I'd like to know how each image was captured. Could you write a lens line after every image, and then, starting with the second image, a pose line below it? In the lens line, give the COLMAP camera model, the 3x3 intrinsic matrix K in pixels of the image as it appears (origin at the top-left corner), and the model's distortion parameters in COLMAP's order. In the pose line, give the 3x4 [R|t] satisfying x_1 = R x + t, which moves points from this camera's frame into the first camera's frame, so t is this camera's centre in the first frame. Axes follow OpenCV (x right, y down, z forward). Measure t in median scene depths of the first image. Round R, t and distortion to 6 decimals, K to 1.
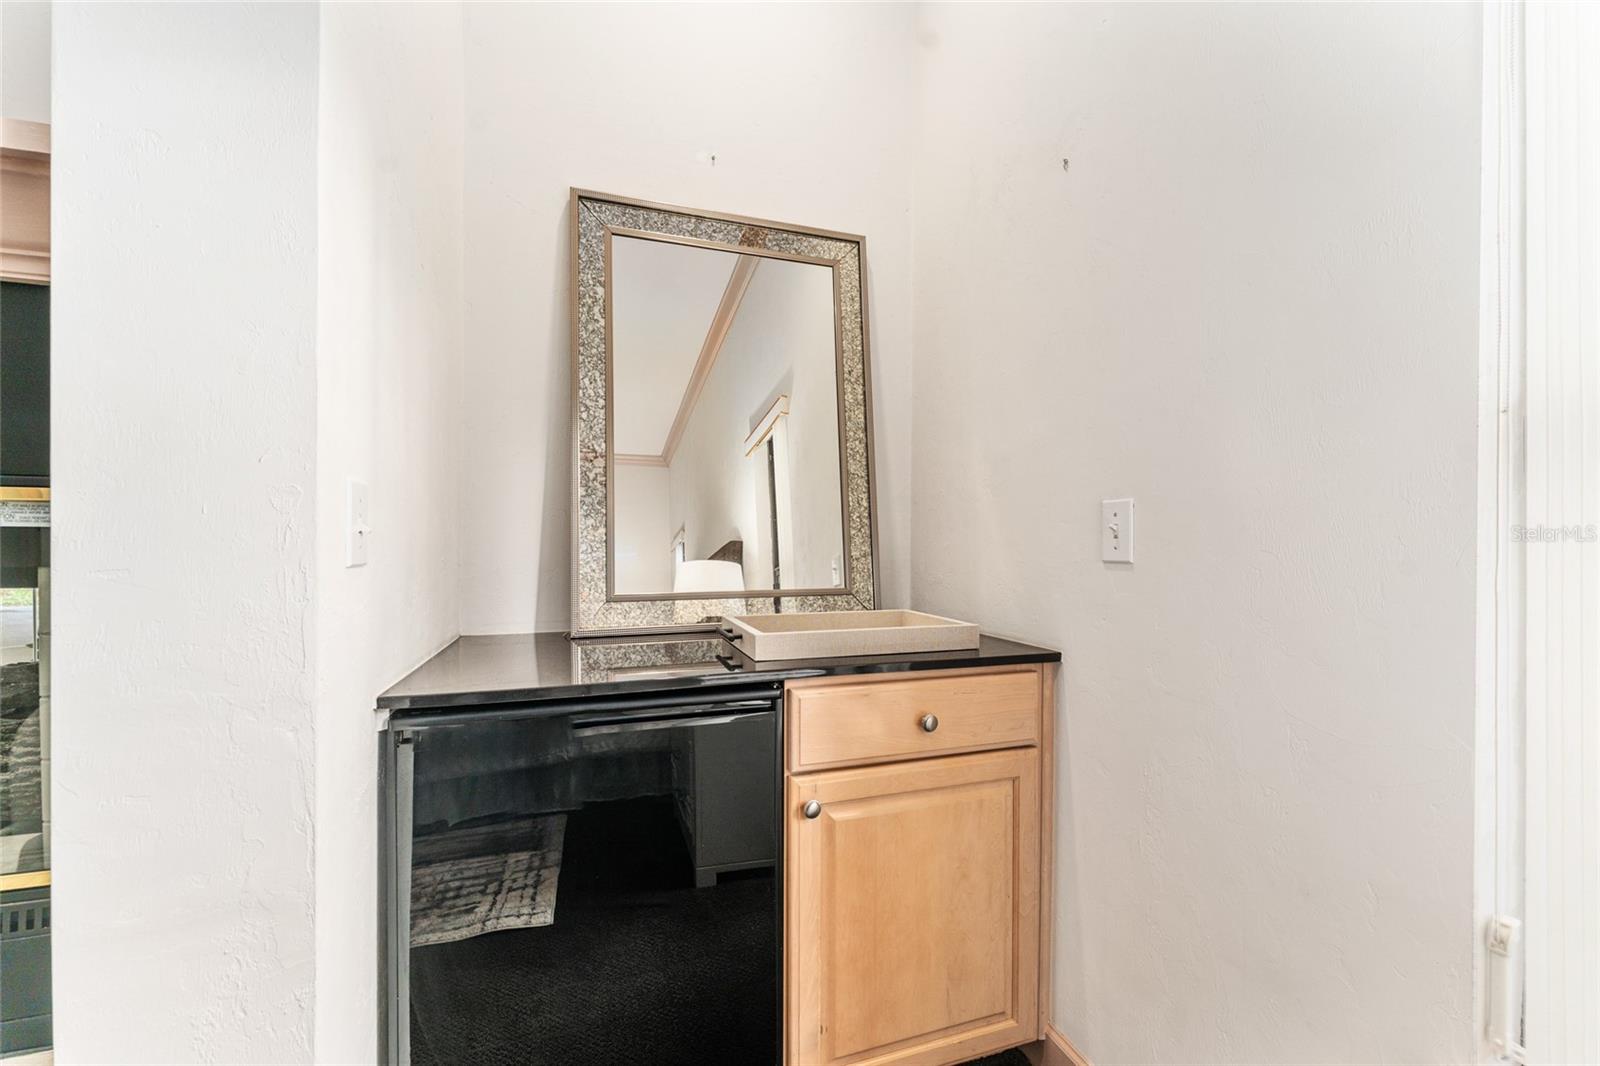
lens RADIAL K [[650.9, 0, 803.4], [0, 650.9, 544.5], [0, 0, 1]] dist [-0.000774, -0.000110]
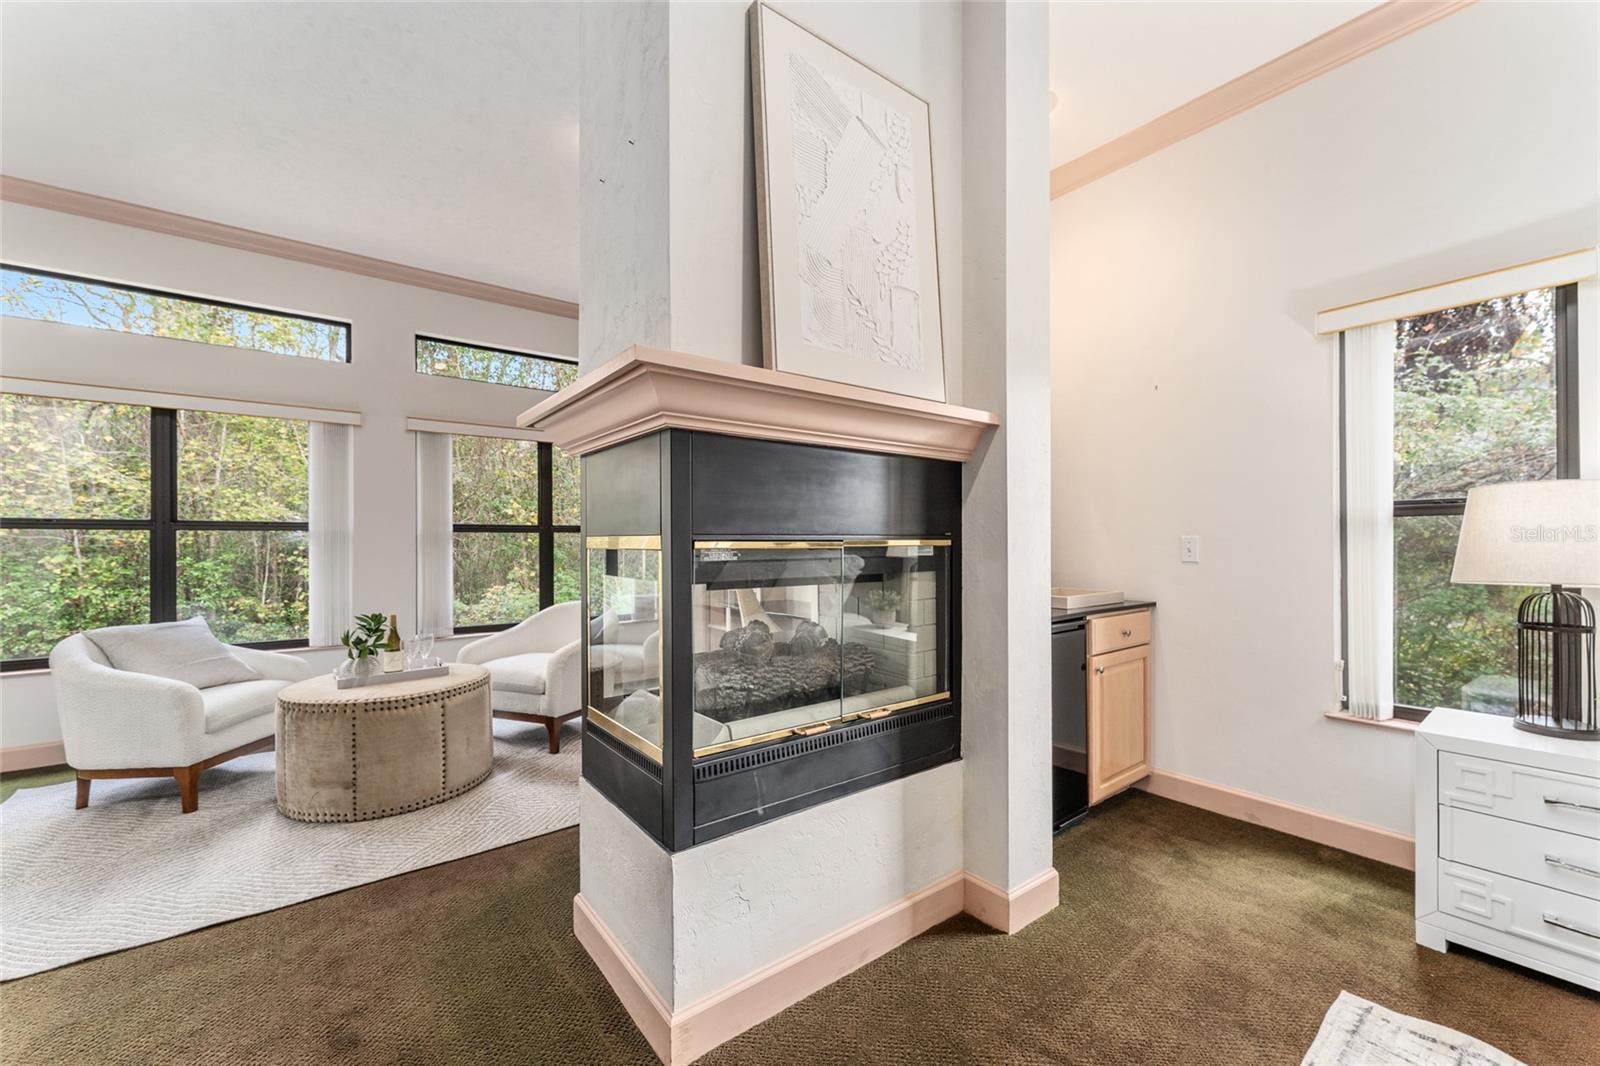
lens RADIAL K [[650.9, 0, 806.3], [0, 650.9, 539.5], [0, 0, 1]] dist [-0.000774, -0.000110]
pose [[0.941158, -0.004933, 0.337932, -1.542063], [0.005808, 0.999982, -0.001580, -0.055587], [-0.337918, 0.003450, 0.941169, -0.732461]]
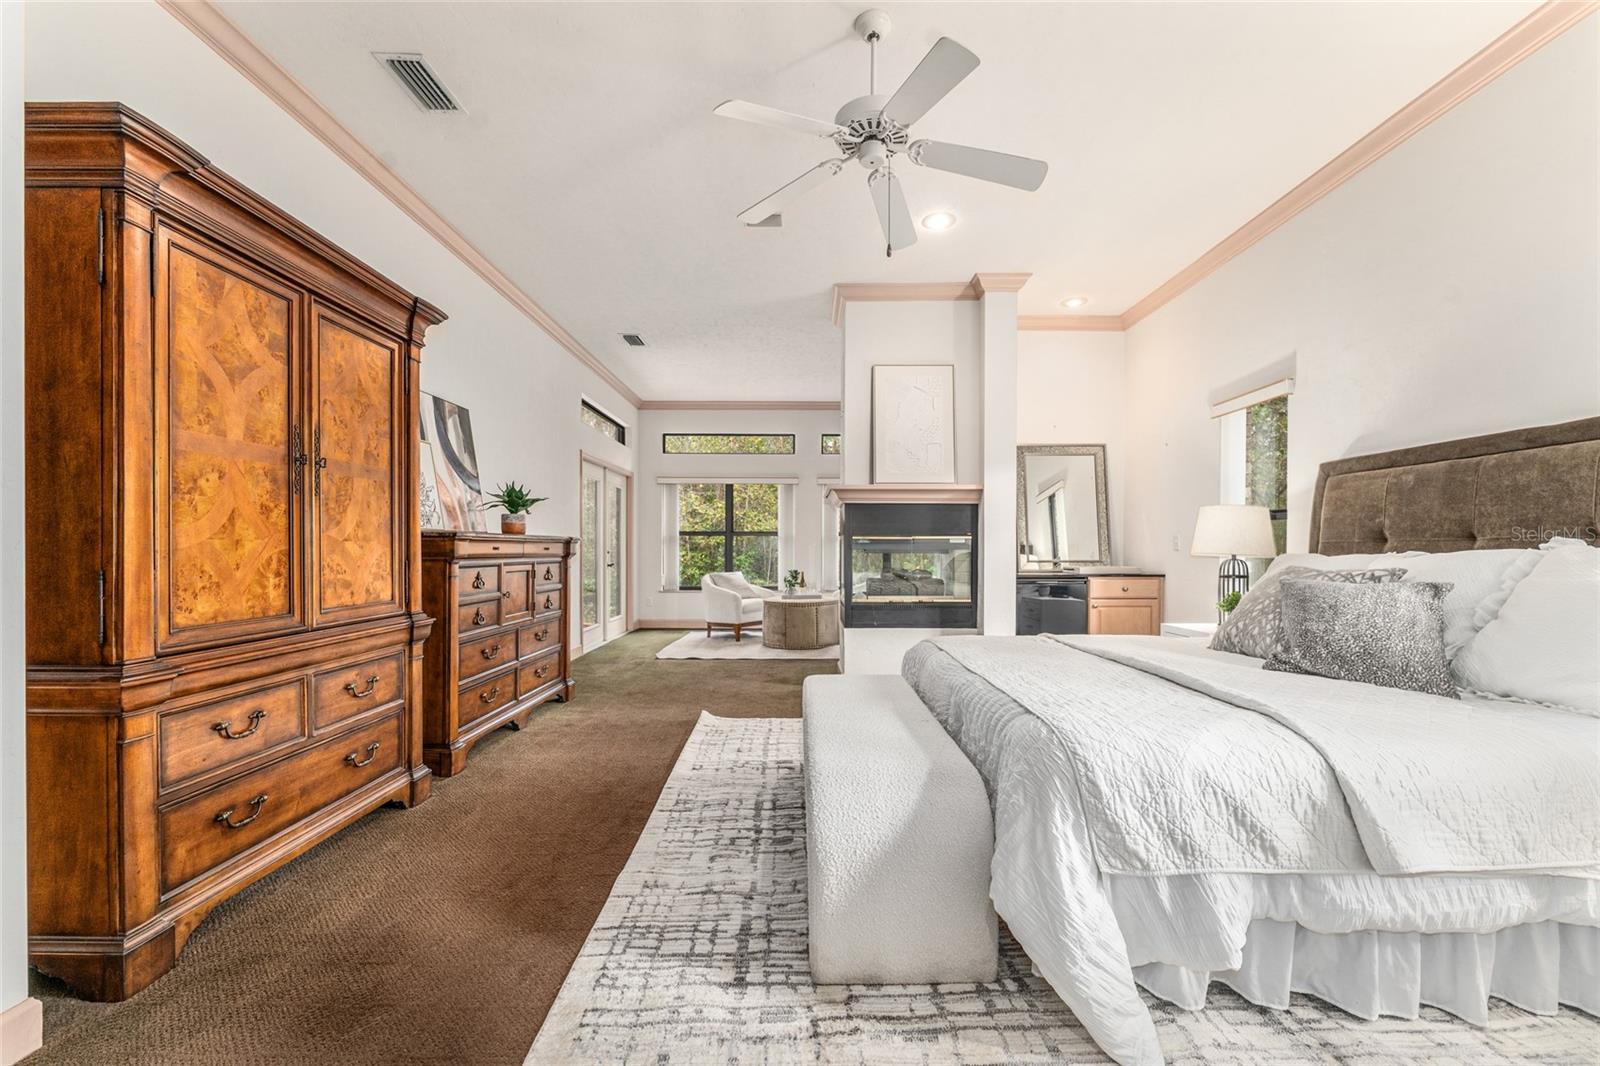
lens RADIAL K [[650.9, 0, 784.4], [0, 650.9, 555.3], [0, 0, 1]] dist [-0.000774, -0.000110]
pose [[0.944675, 0.001914, -0.328002, -0.459496], [0.001578, 0.999945, 0.010380, 0.015134], [0.328004, -0.010323, 0.944620, -3.324863]]
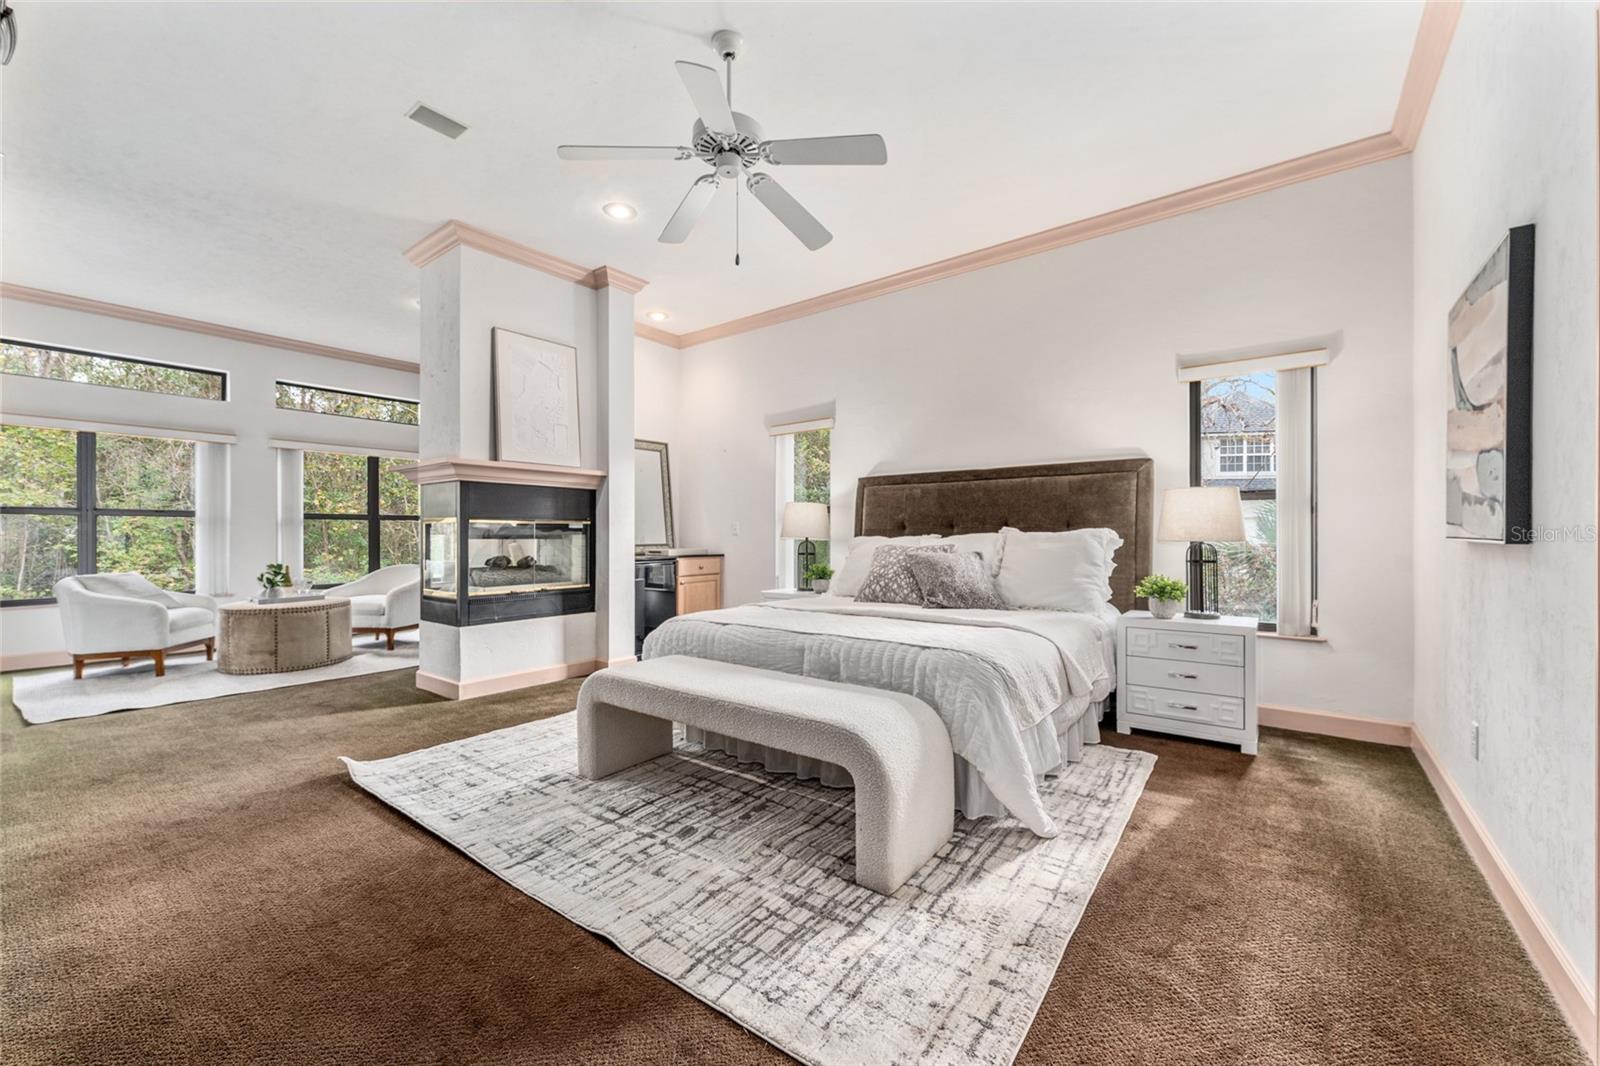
lens RADIAL K [[650.9, 0, 806.9], [0, 650.9, 535.3], [0, 0, 1]] dist [-0.000774, -0.000110]
pose [[0.824085, -0.002616, 0.566460, -1.796716], [0.002224, 0.999997, 0.001383, 0.024701], [-0.566462, 0.000120, 0.824088, -3.253797]]
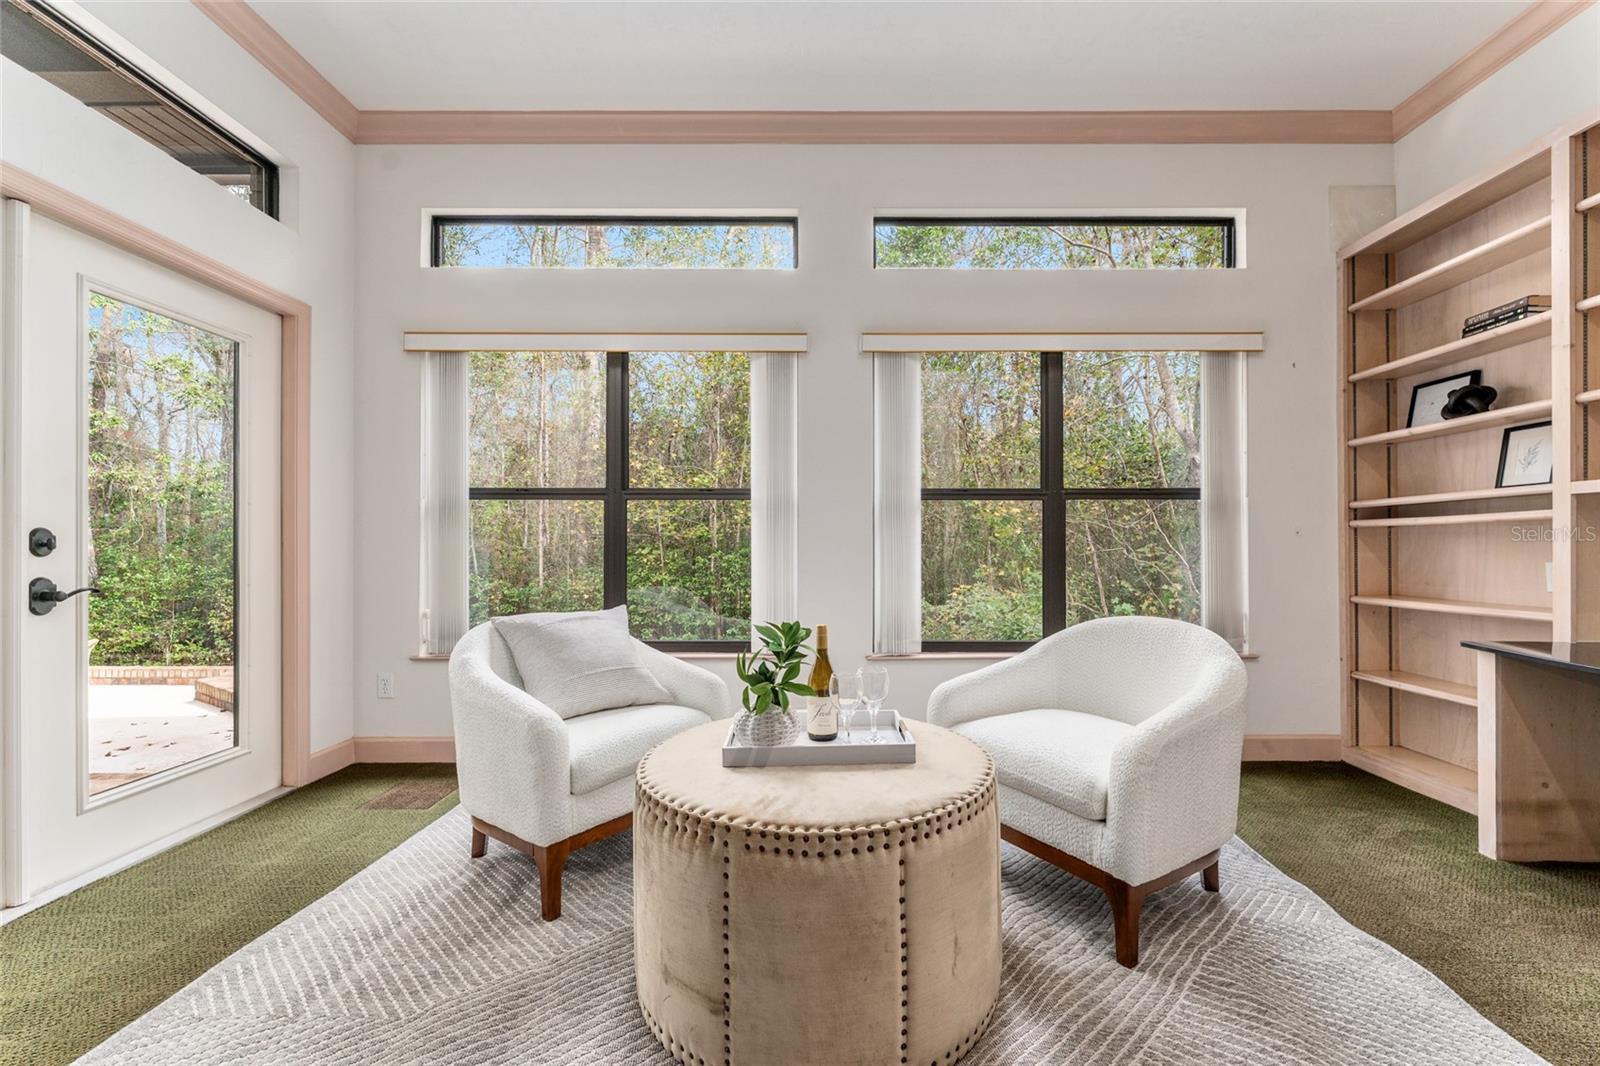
lens RADIAL K [[650.9, 0, 828.6], [0, 650.9, 547.5], [0, 0, 1]] dist [-0.000774, -0.000110]
pose [[0.958538, -0.002231, -0.284954, -1.803883], [0.002703, 0.999996, 0.001265, 0.061928], [0.284950, -0.001983, 0.958540, 0.895587]]
